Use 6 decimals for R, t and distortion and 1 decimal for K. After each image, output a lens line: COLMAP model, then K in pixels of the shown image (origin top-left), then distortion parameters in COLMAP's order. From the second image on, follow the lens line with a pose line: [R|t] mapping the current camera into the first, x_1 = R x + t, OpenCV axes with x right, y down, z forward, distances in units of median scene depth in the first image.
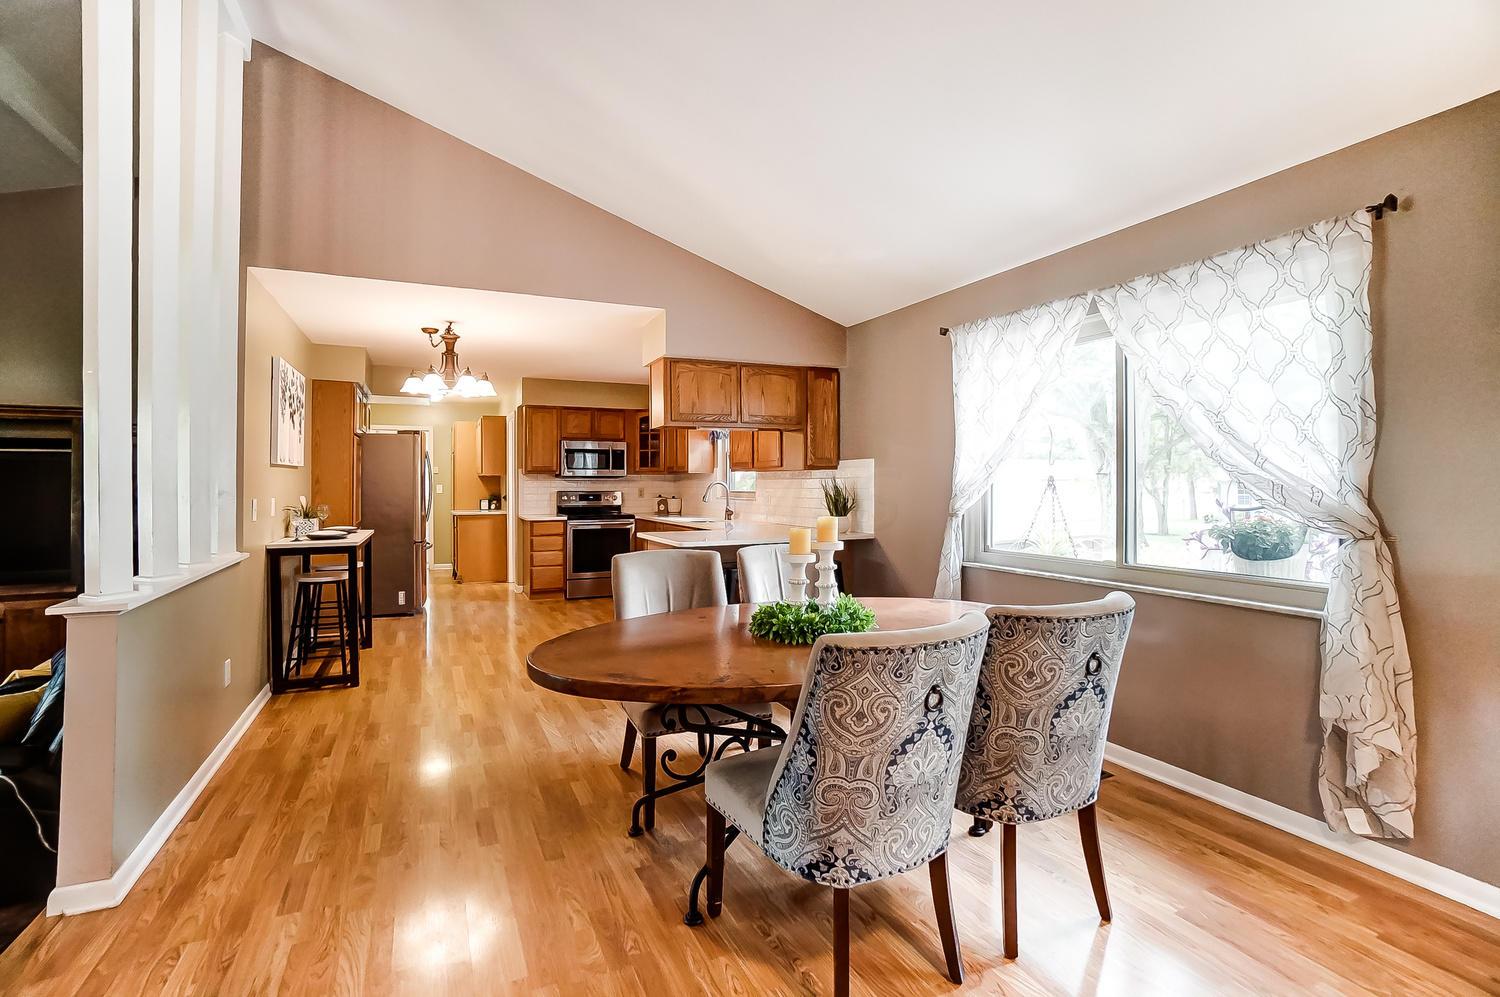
lens RADIAL K [[675.9, 0, 713.6], [0, 675.9, 481.4], [0, 0, 1]] dist [-0.041428, 0.022102]
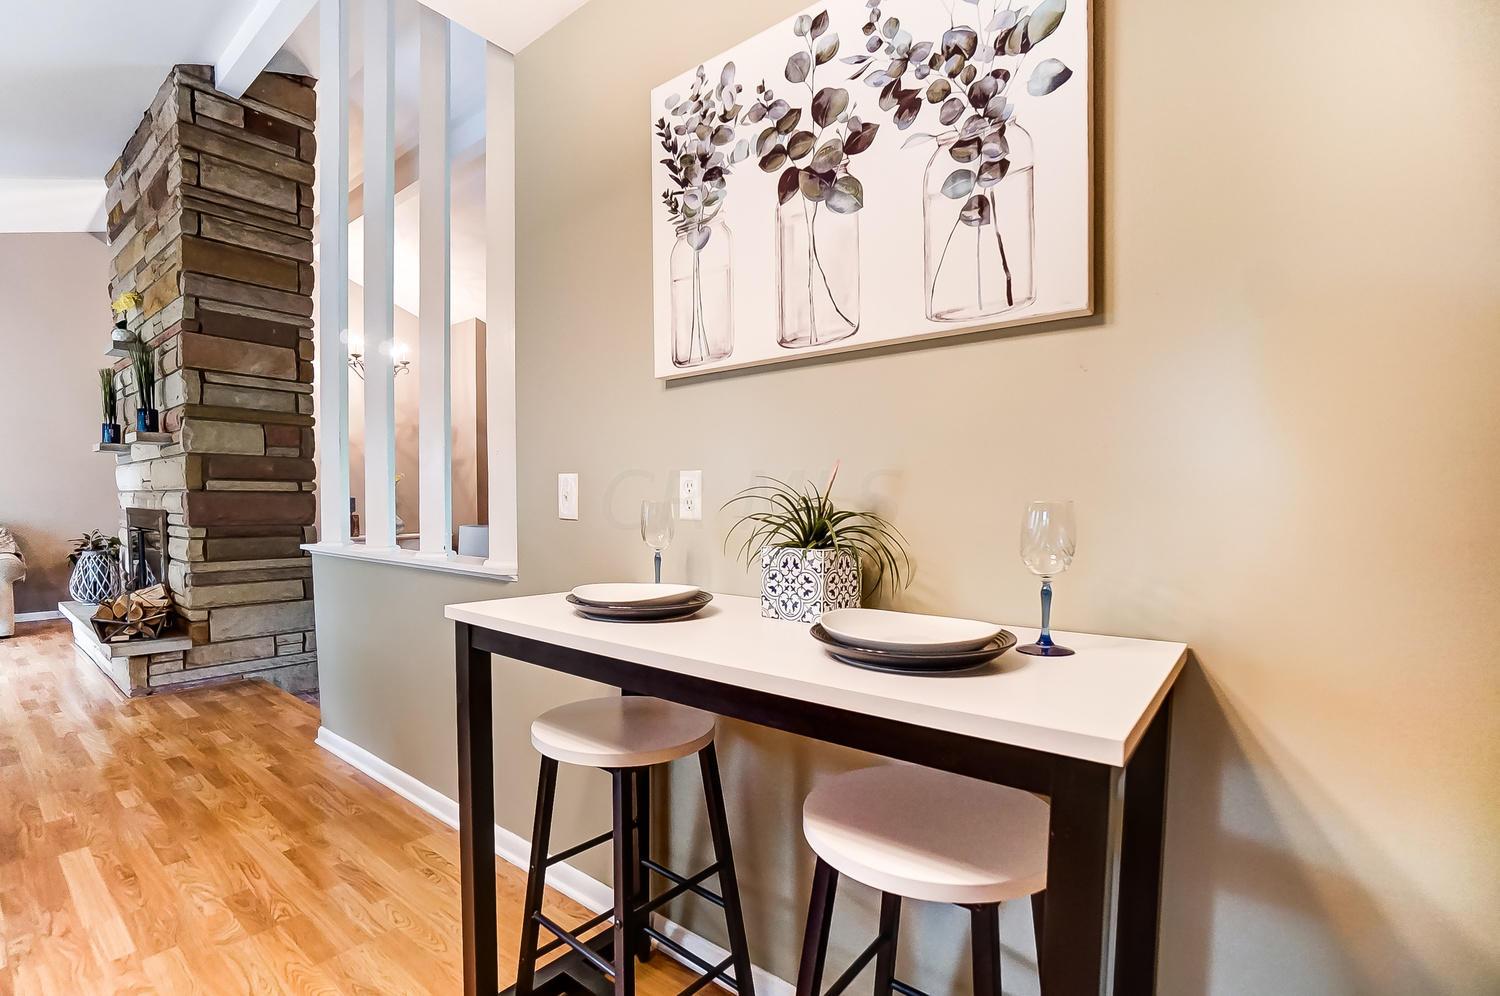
lens RADIAL K [[679.9, 0, 729.9], [0, 679.9, 531.2], [0, 0, 1]] dist [-0.063470, 0.024380]
pose [[-0.885418, 0.019497, -0.464387, -0.349406], [-0.001453, 0.998999, 0.044712, 0.028733], [0.464794, 0.040264, -0.884503, 0.926197]]
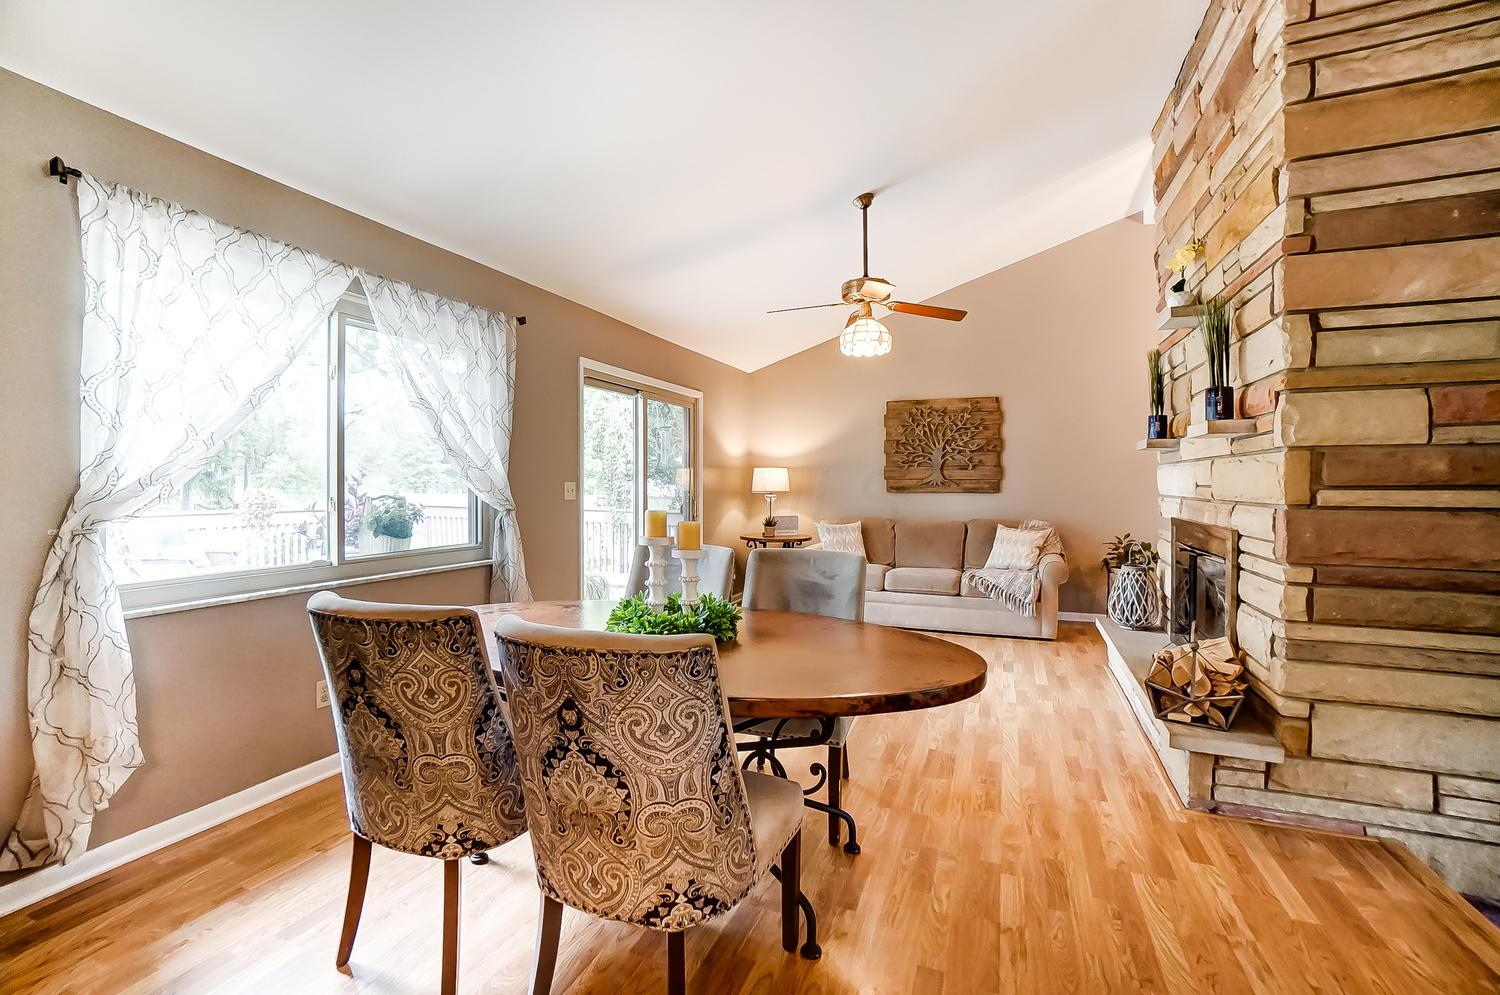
lens RADIAL K [[663.2, 0, 735.6], [0, 663.2, 485.5], [0, 0, 1]] dist [-0.057589, 0.021447]
pose [[-0.699203, -0.004325, 0.714910, -0.227426], [-0.004000, 0.999990, 0.002138, 0.006398], [-0.714912, -0.001365, -0.699213, 0.631990]]
